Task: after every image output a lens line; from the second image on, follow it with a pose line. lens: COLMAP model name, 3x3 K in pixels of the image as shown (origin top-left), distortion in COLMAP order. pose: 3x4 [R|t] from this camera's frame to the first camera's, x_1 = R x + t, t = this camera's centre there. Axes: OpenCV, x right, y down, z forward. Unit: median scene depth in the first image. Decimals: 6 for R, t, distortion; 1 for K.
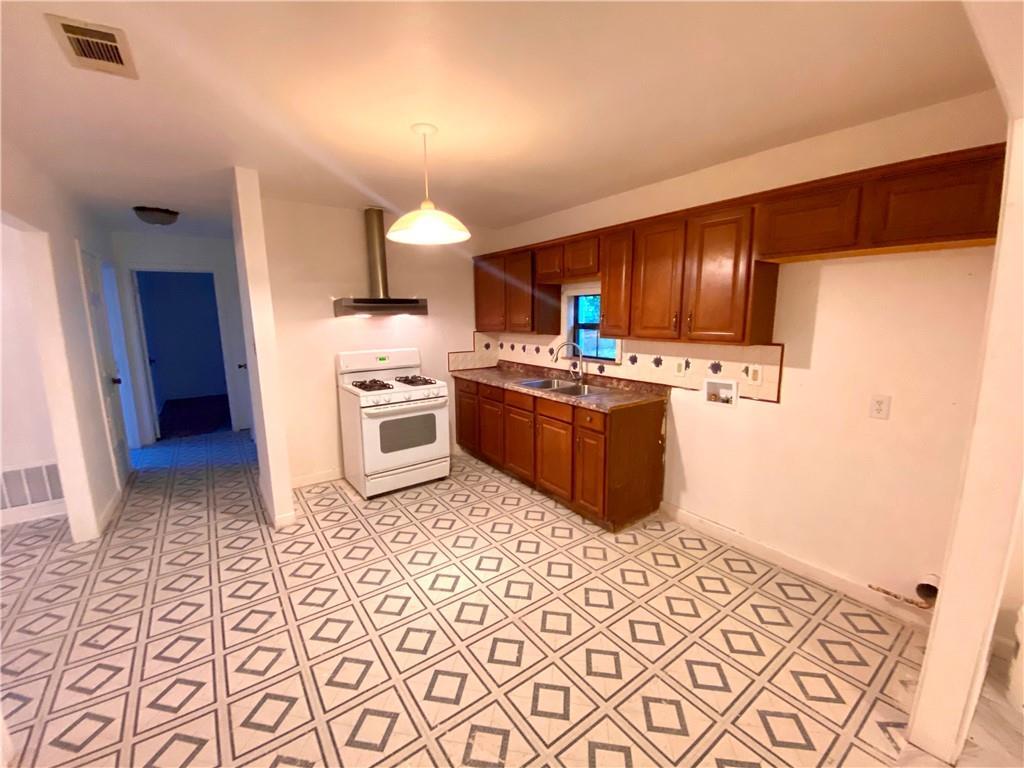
lens RADIAL K [[406.6, 0, 512.0], [0, 406.6, 384.0], [0, 0, 1]] dist [0.003137, -0.015448]
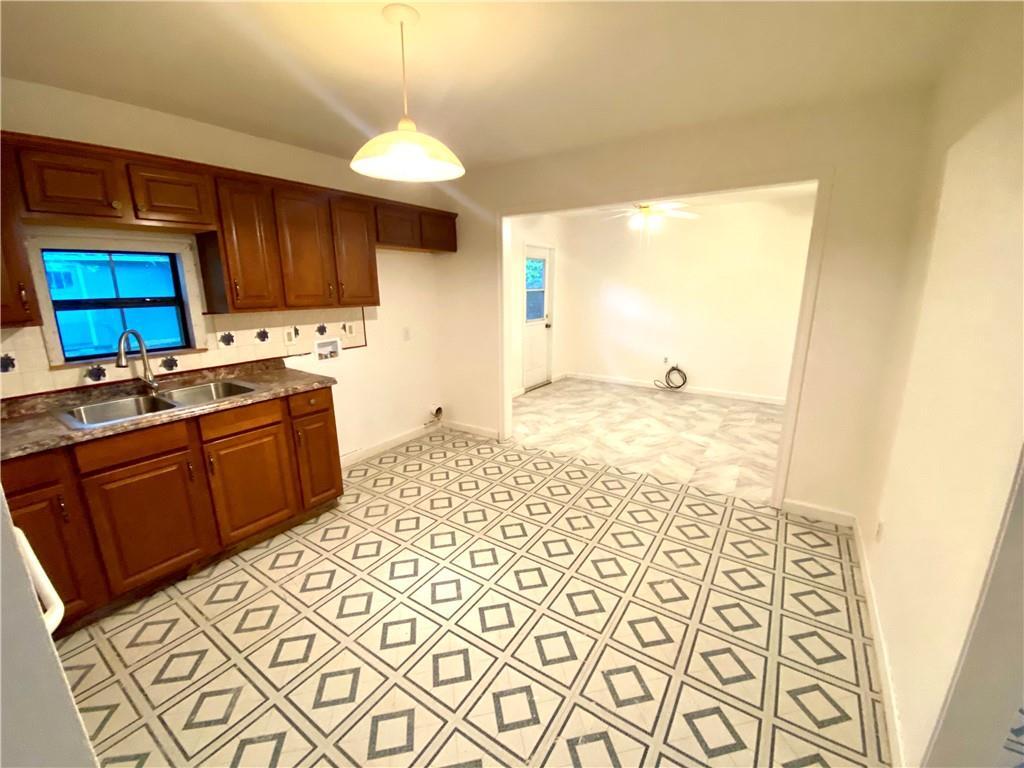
lens RADIAL K [[406.6, 0, 512.0], [0, 406.6, 384.0], [0, 0, 1]] dist [0.003137, -0.015448]
pose [[-0.349692, -0.212308, 0.912492, -0.655121], [0.163236, 0.945279, 0.282493, -0.110927], [-0.922534, 0.247737, -0.295900, 0.727245]]
